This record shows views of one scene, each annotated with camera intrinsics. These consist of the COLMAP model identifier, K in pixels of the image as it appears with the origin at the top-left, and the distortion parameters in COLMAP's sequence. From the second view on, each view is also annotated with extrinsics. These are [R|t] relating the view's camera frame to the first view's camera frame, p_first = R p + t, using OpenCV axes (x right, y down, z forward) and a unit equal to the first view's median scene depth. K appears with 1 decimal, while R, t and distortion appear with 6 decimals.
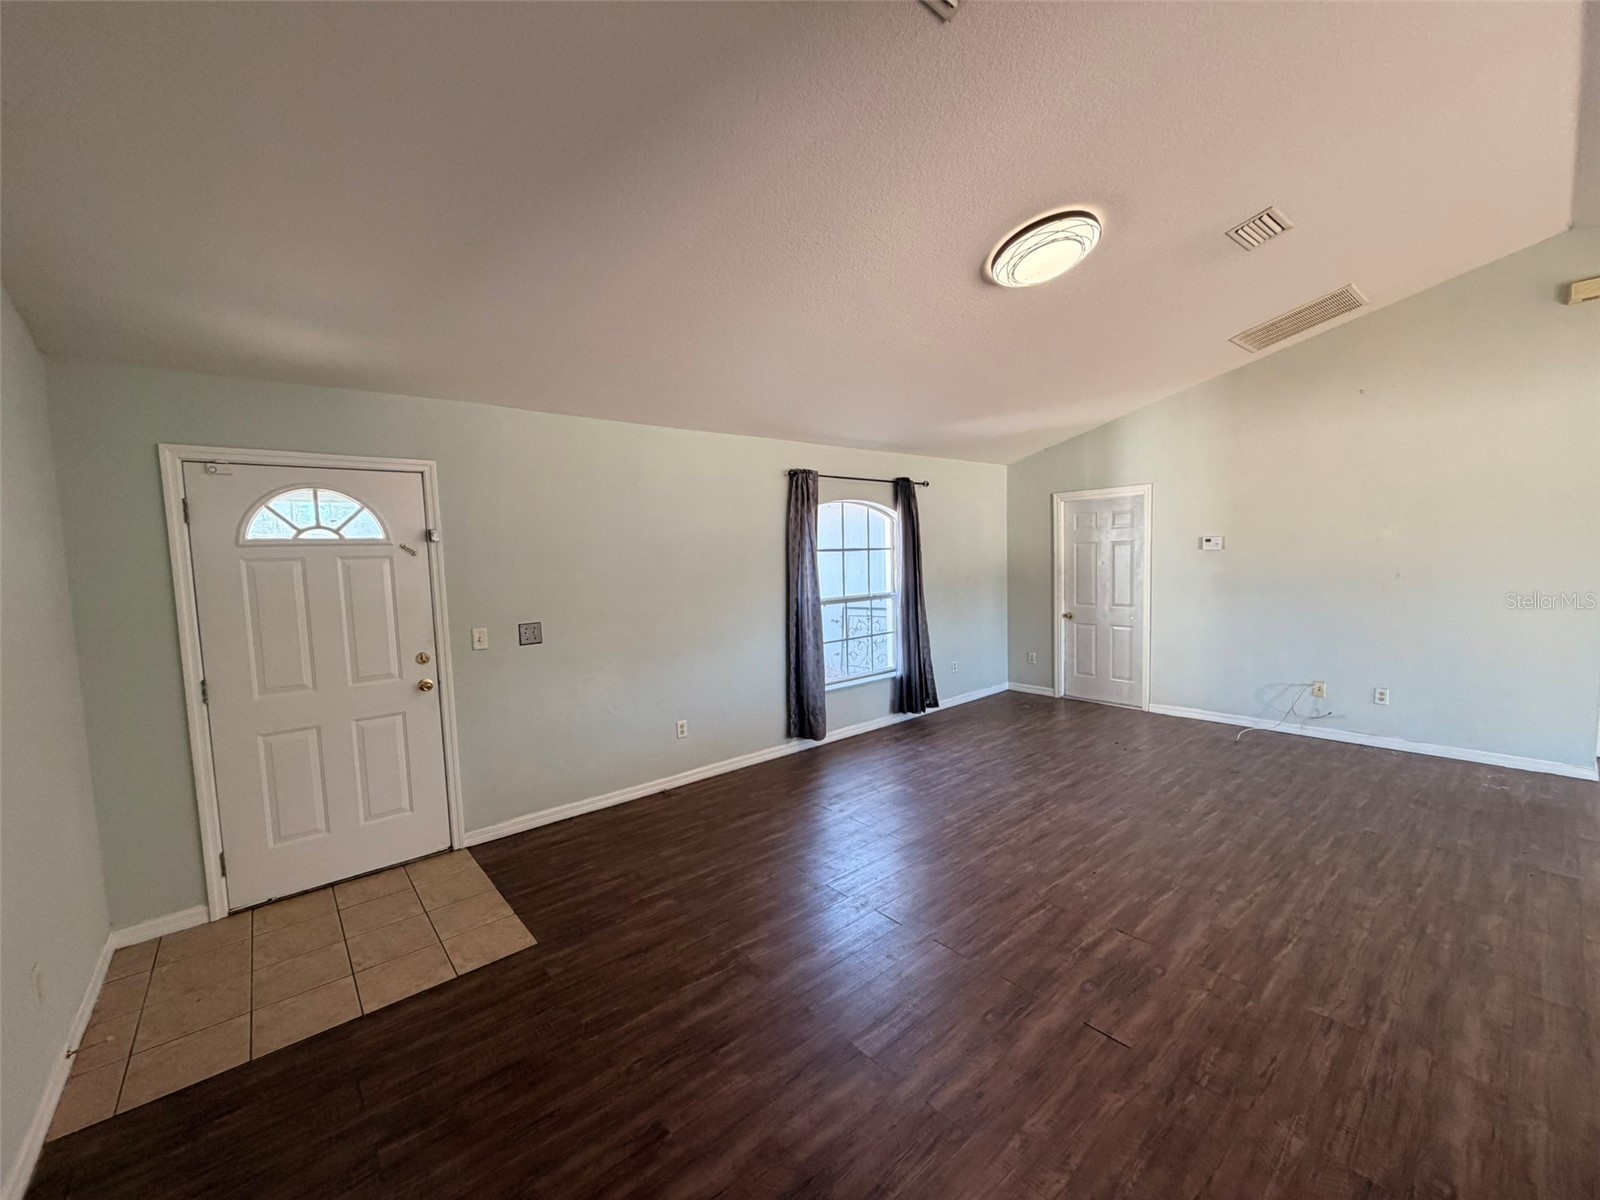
lens RADIAL K [[636.5, 0, 796.1], [0, 636.5, 602.7], [0, 0, 1]] dist [-0.003577, 0.000044]
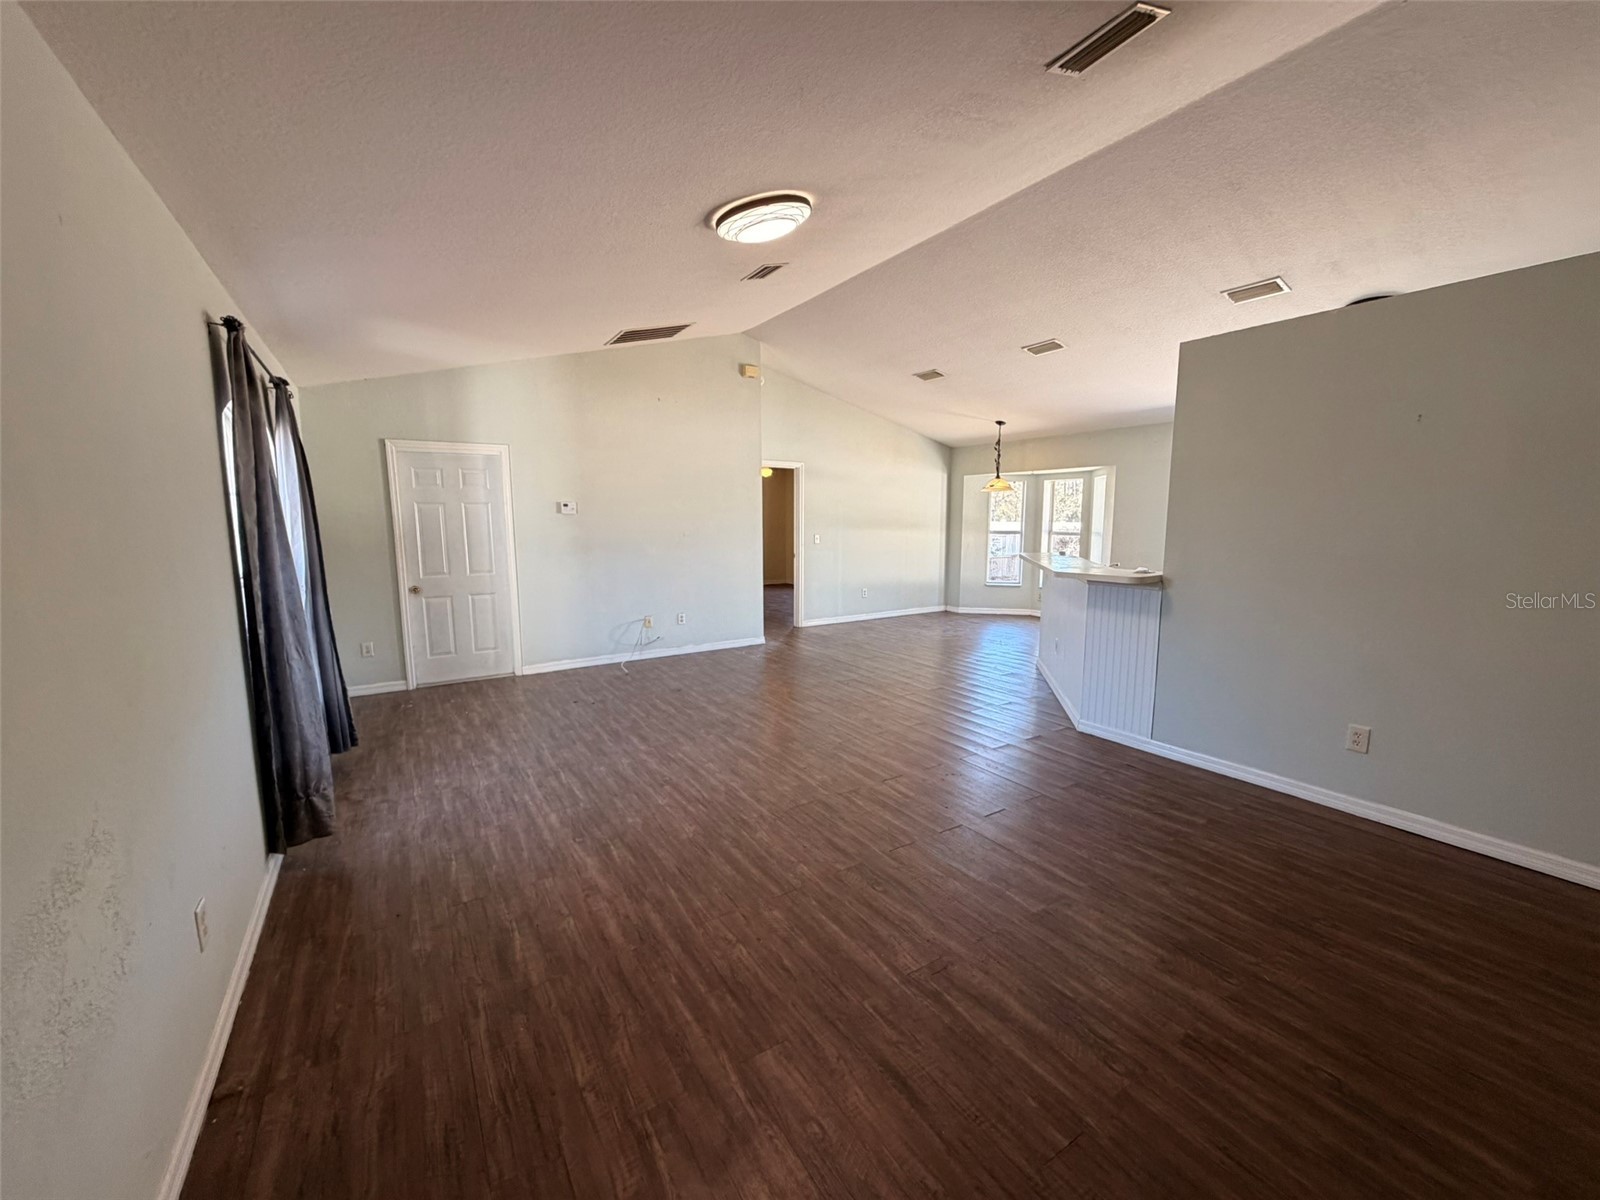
lens RADIAL K [[636.5, 0, 799.3], [0, 636.5, 601.1], [0, 0, 1]] dist [-0.003577, 0.000044]
pose [[0.129768, -0.100838, 0.986404, -0.514955], [0.075171, 0.992953, 0.091618, -0.005388], [-0.988691, 0.062260, 0.136433, 0.599158]]
